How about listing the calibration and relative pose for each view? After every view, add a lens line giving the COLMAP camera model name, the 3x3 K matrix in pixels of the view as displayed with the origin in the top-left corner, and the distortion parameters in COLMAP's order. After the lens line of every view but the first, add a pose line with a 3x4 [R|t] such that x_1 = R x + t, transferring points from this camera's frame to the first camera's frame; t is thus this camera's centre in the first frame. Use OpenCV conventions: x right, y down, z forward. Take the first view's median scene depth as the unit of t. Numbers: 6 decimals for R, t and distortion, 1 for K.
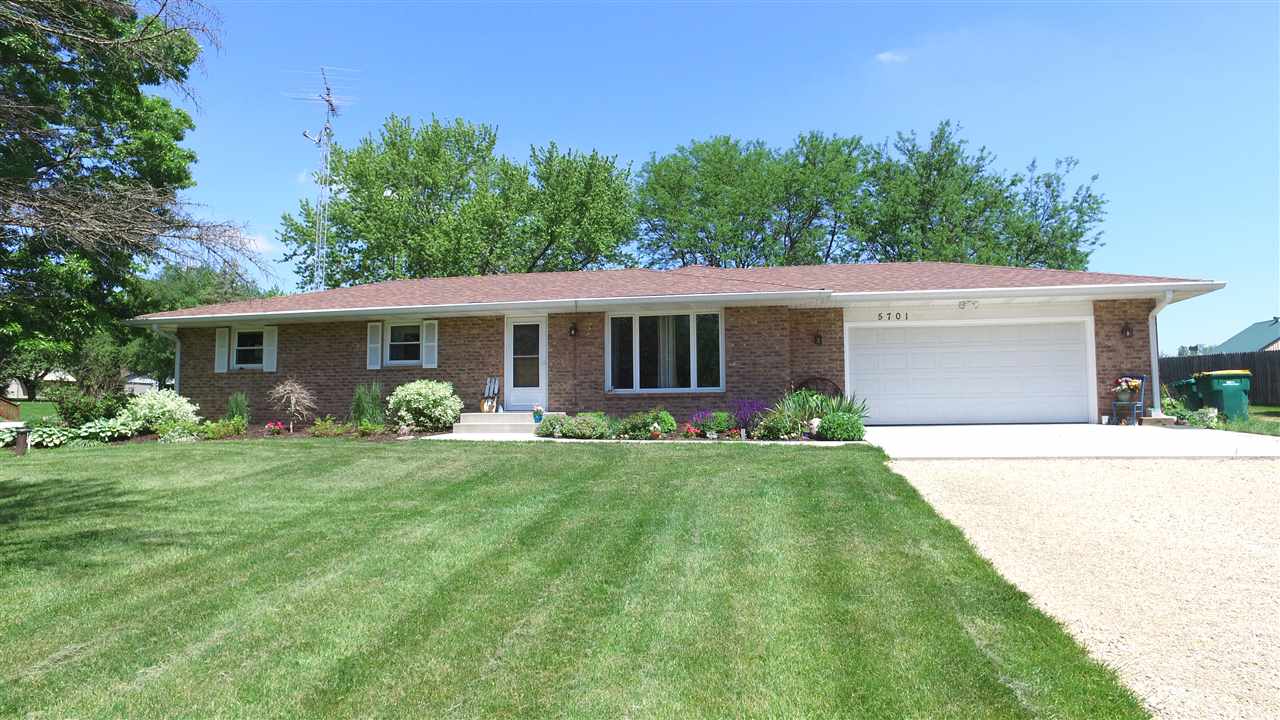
lens RADIAL K [[752.7, 0, 642.2], [0, 752.7, 362.1], [0, 0, 1]] dist [-0.071544, 0.015251]
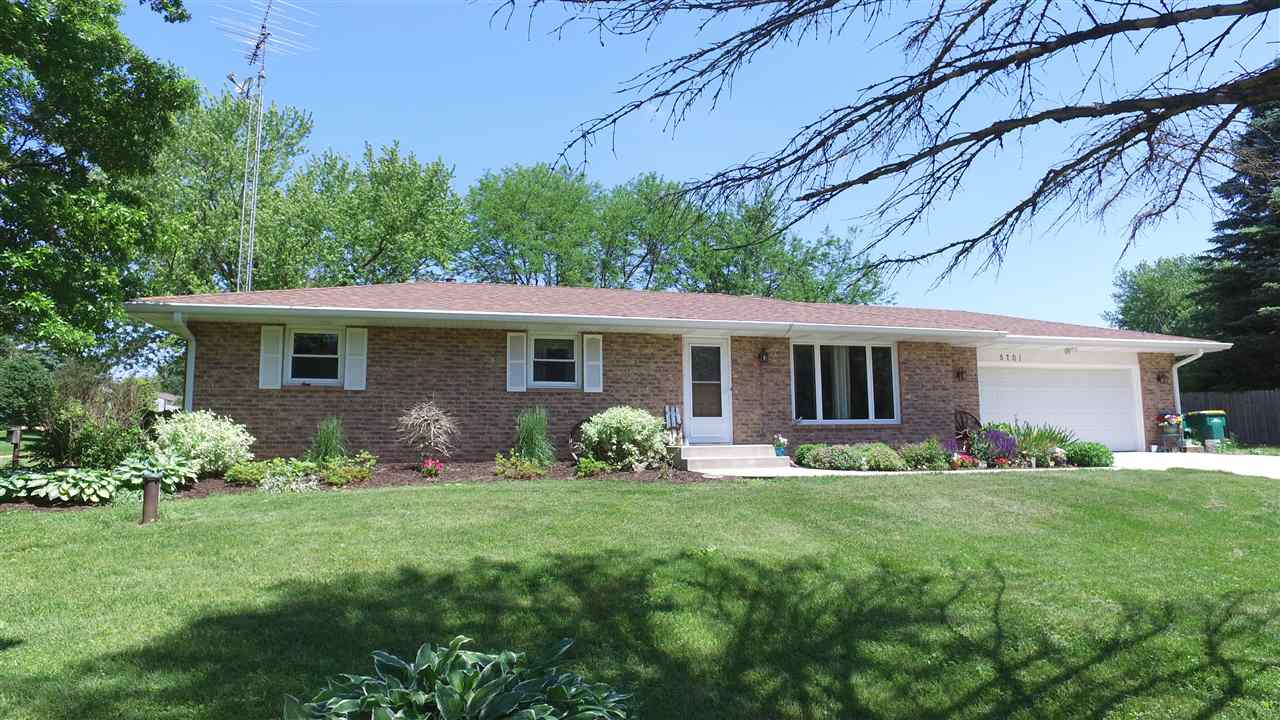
lens RADIAL K [[752.7, 0, 640.7], [0, 752.7, 355.5], [0, 0, 1]] dist [-0.071544, 0.015251]
pose [[0.898532, 0.051002, 0.435936, -0.621574], [-0.027060, 0.997773, -0.060959, 0.017622], [-0.438074, 0.042977, 0.897911, 0.231717]]
